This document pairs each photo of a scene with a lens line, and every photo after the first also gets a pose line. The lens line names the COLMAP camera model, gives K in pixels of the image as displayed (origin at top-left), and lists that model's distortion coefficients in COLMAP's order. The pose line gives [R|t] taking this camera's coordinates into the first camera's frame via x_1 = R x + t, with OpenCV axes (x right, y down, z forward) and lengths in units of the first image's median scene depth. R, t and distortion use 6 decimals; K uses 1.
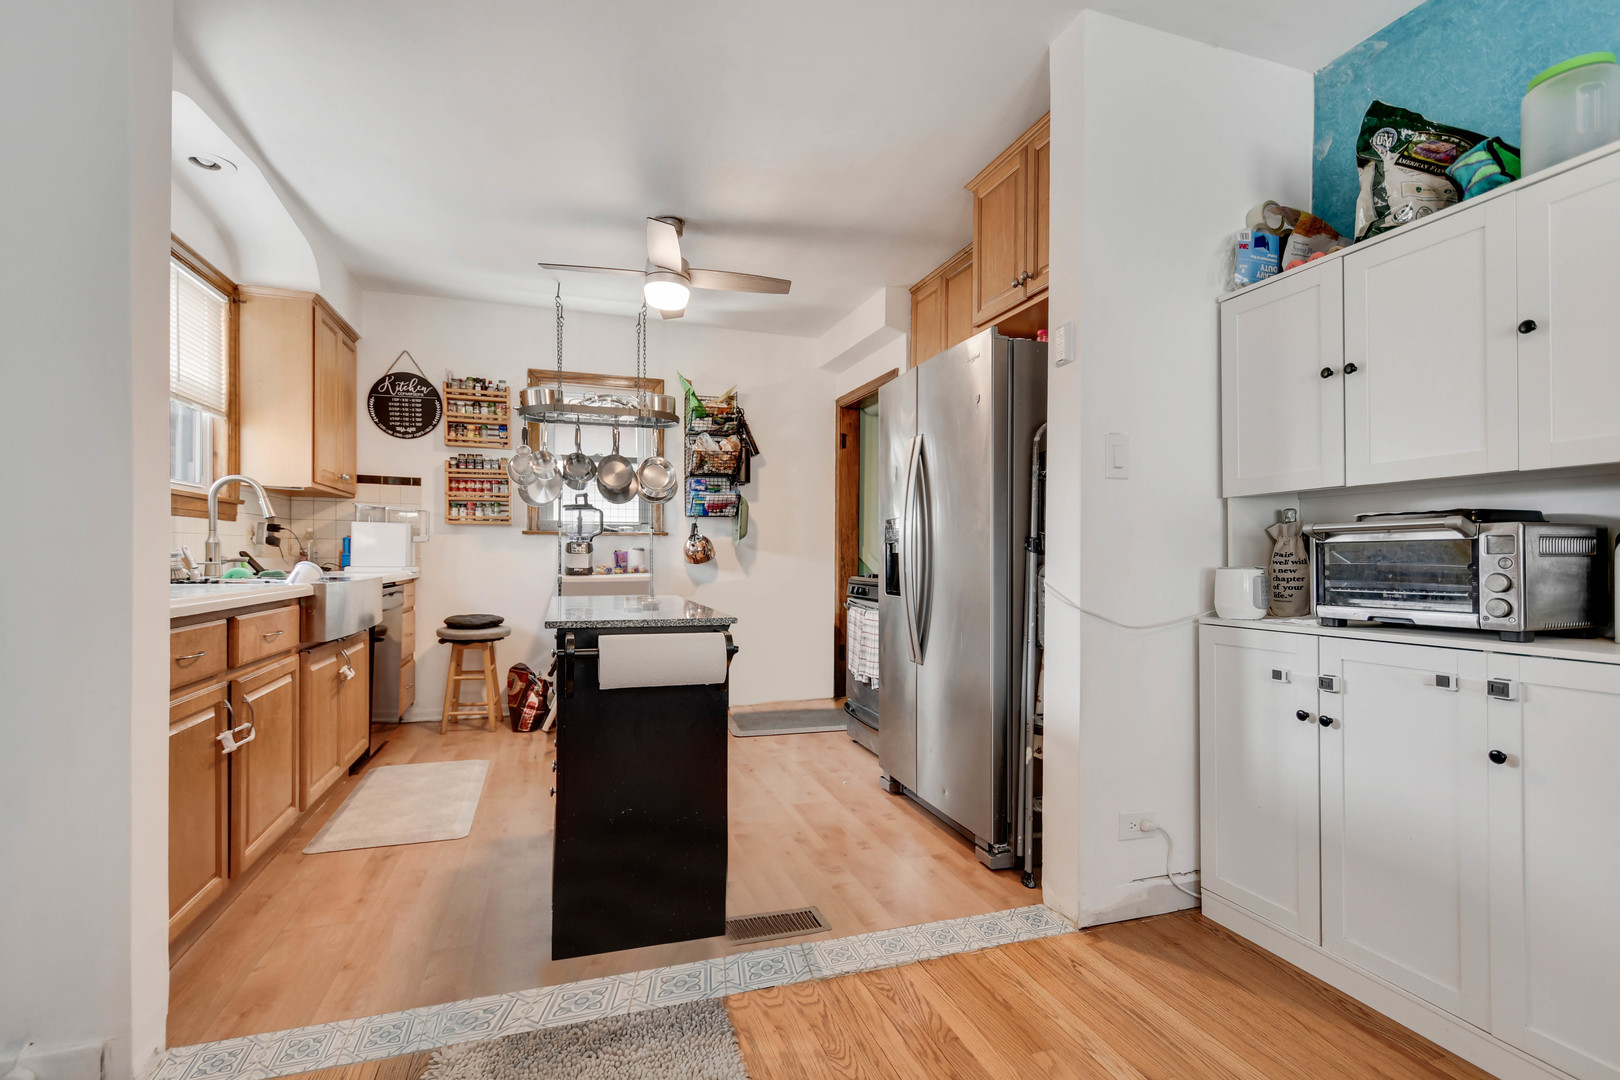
lens RADIAL K [[729.8, 0, 797.5], [0, 729.8, 549.4], [0, 0, 1]] dist [0.000718, -0.003526]
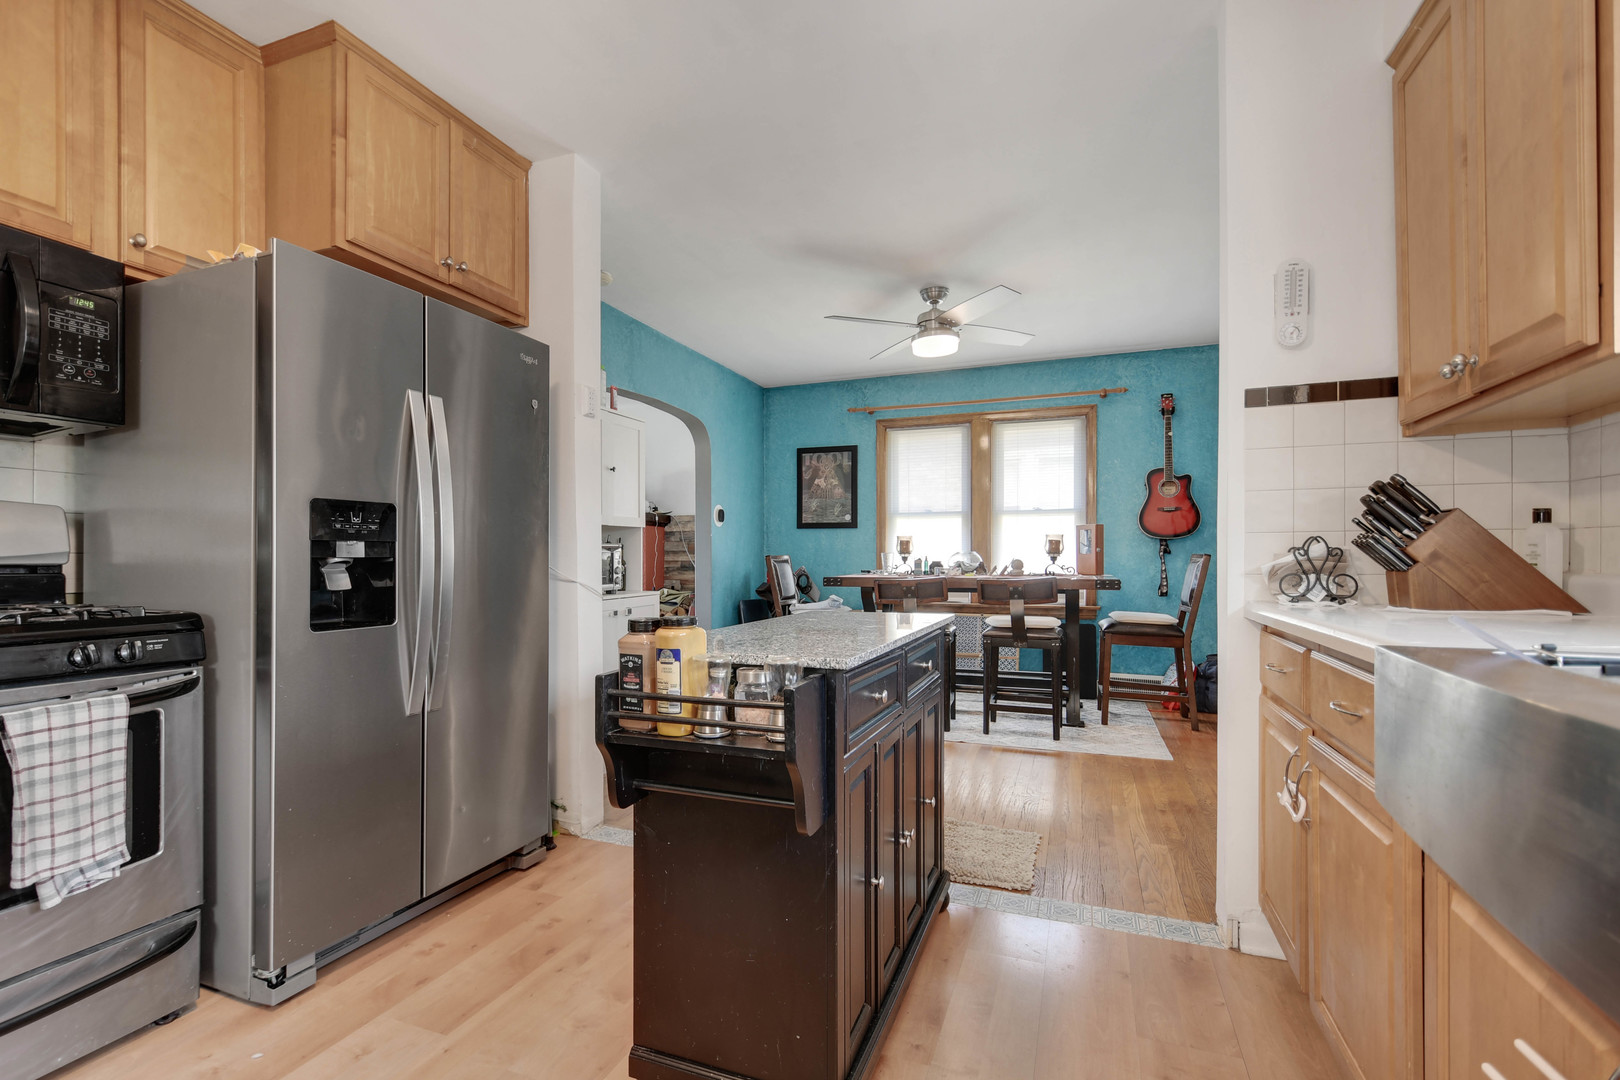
lens RADIAL K [[729.8, 0, 809.4], [0, 729.8, 567.0], [0, 0, 1]] dist [0.000718, -0.003526]
pose [[-0.780976, -0.006817, 0.624524, -0.375047], [-0.003924, 0.999974, 0.006009, 0.006413], [-0.624548, 0.002243, -0.780983, 0.870048]]
